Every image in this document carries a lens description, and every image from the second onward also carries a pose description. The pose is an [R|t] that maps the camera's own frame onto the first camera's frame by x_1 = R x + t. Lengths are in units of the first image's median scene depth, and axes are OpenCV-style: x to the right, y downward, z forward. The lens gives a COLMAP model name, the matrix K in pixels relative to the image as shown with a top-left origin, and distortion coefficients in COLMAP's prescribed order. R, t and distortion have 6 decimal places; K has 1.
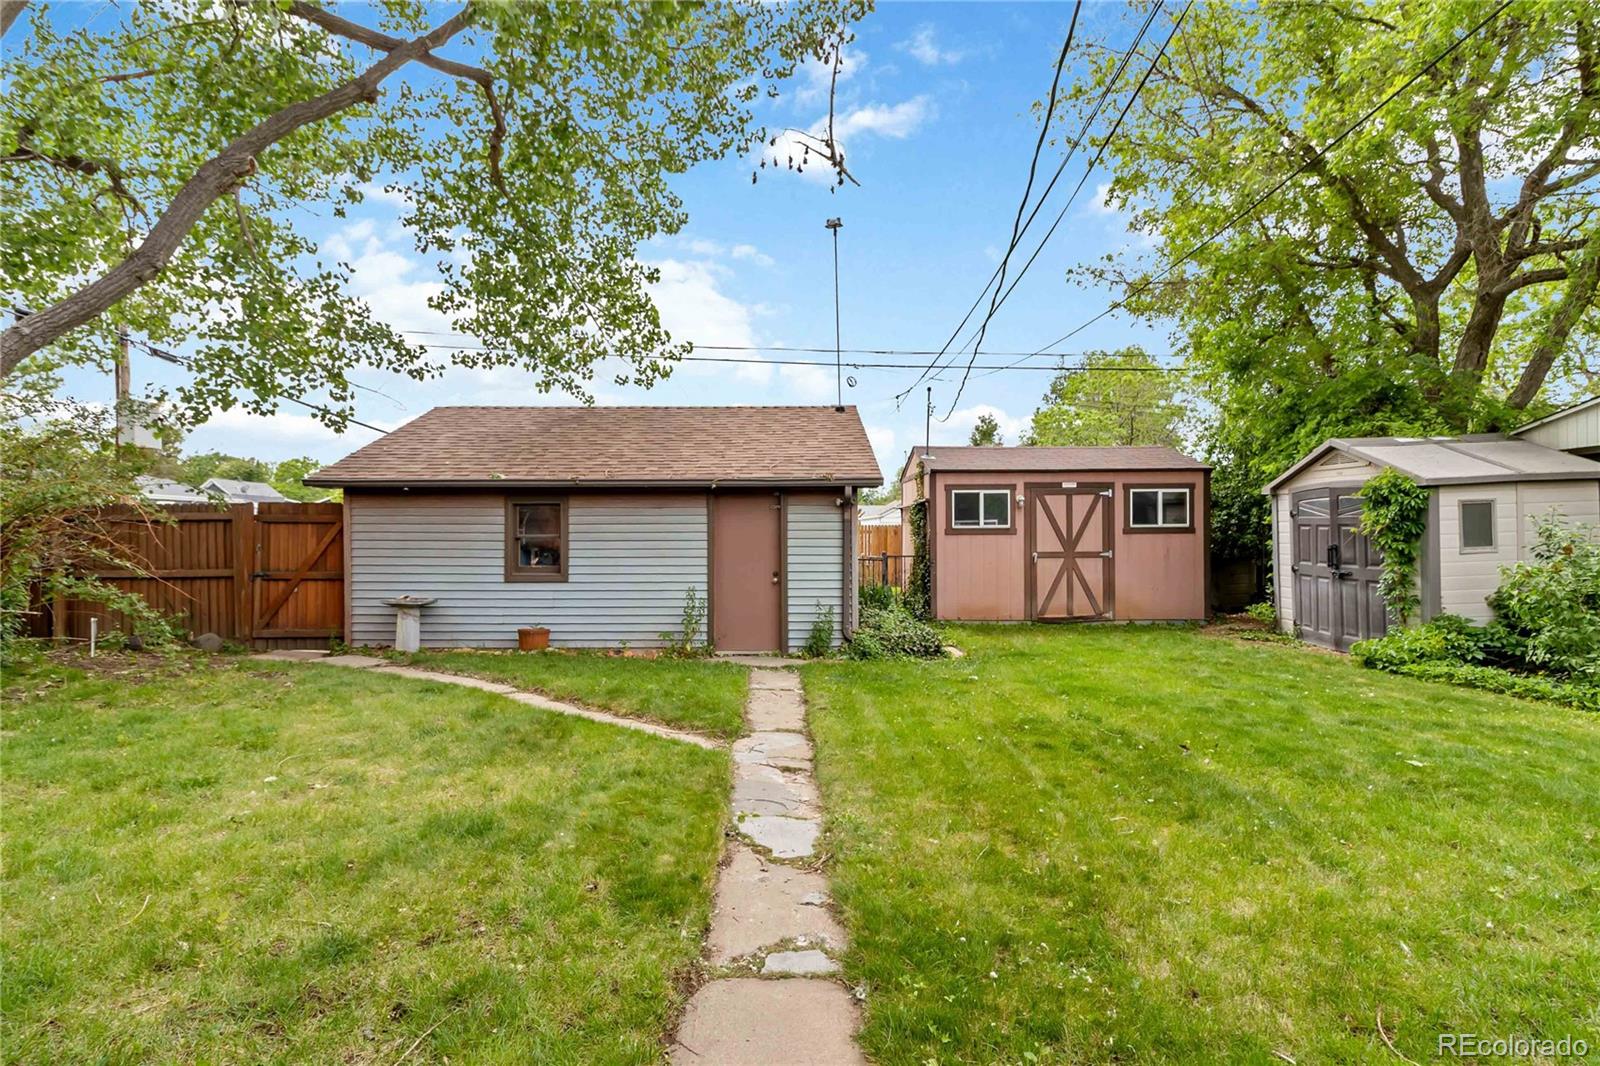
lens RADIAL K [[776.7, 0, 799.2], [0, 776.7, 530.5], [0, 0, 1]] dist [0.000030, 0.000311]
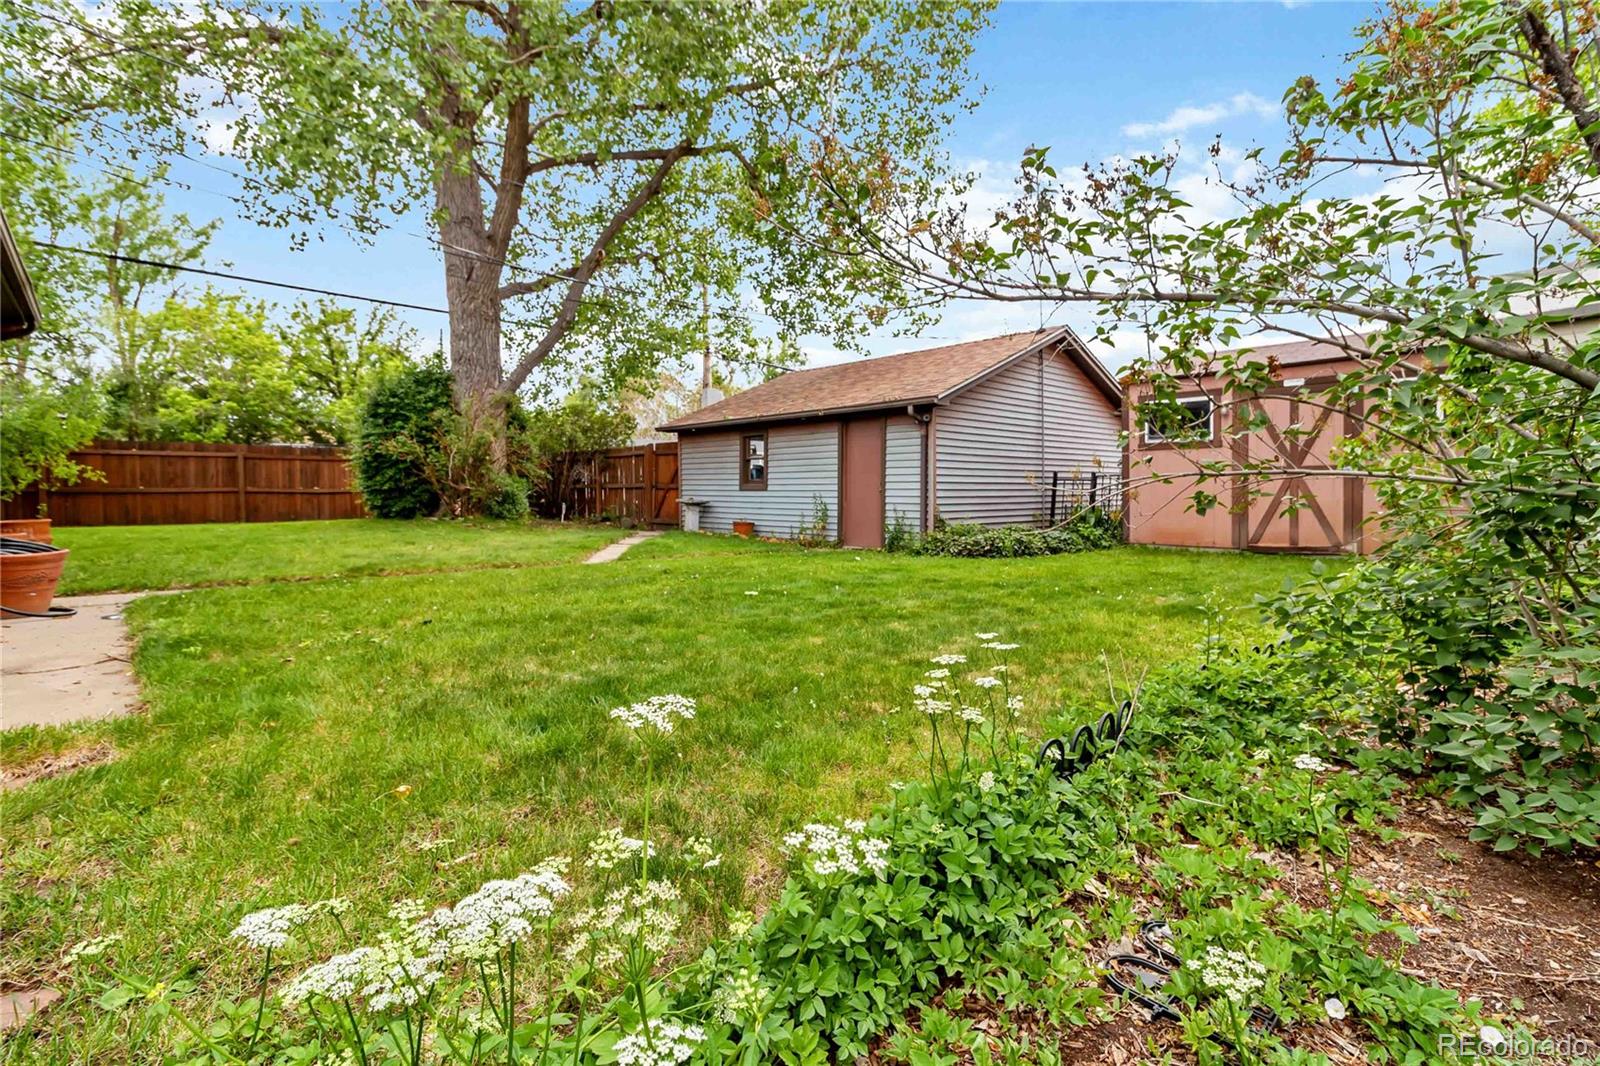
lens RADIAL K [[776.7, 0, 799.2], [0, 776.7, 539.5], [0, 0, 1]] dist [0.000030, 0.000311]
pose [[0.654895, 0.049496, -0.754098, 0.808190], [0.005566, 0.997510, 0.070307, 0.056107], [0.755700, -0.050241, 0.652988, 0.105124]]
